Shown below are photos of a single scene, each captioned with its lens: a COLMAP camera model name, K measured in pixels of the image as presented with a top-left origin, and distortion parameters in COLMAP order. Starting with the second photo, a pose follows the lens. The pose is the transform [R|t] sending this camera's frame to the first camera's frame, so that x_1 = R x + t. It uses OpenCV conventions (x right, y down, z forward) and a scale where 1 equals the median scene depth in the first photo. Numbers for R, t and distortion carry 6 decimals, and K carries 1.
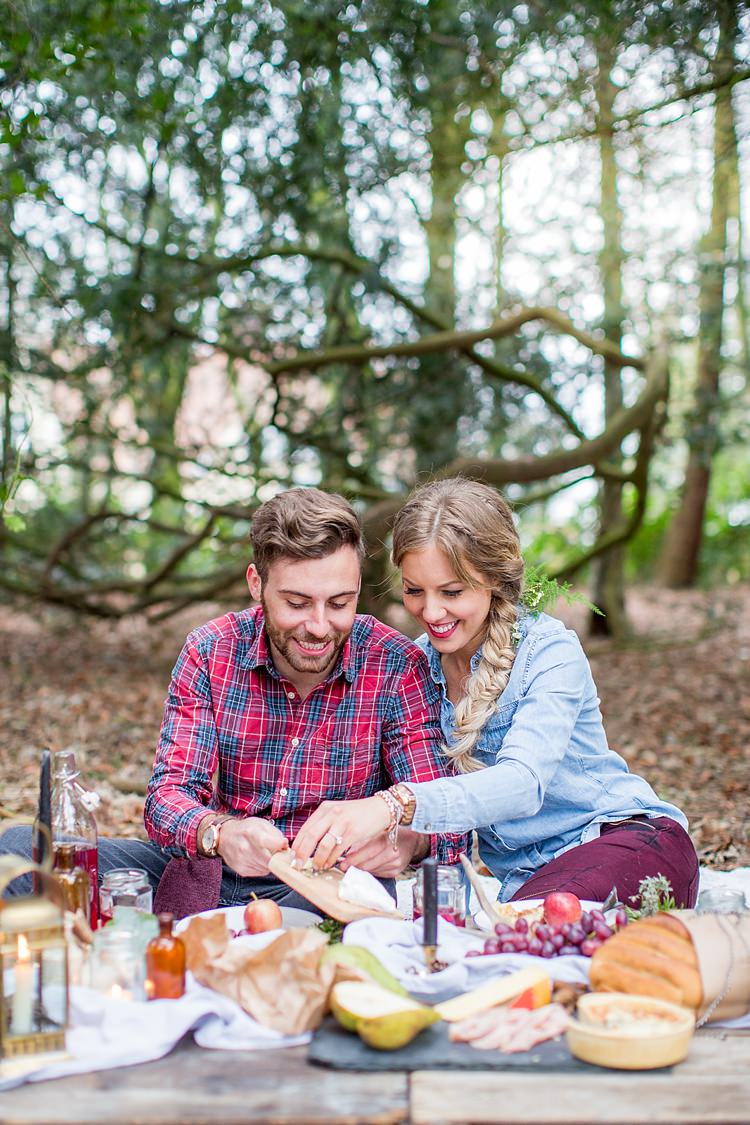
lens RADIAL K [[1565.5, 0, 375.0], [0, 1565.5, 562.5], [0, 0, 1]] dist [-0.130135, 0.051988]
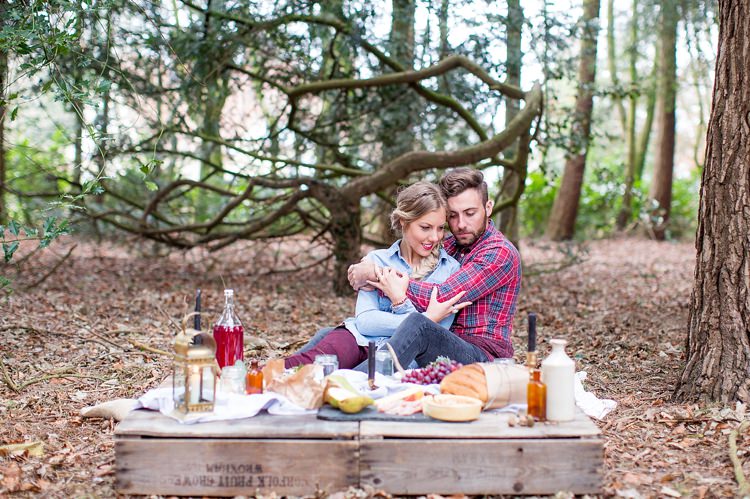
lens RADIAL K [[1254.9, 0, 375.0], [0, 1254.9, 249.5], [0, 0, 1]] dist [-0.221380, -0.033755]
pose [[0.999680, 0.020022, 0.015430, 0.003930], [-0.020333, 0.999588, 0.020273, 0.010095], [-0.015018, -0.020580, 0.999675, -0.327923]]
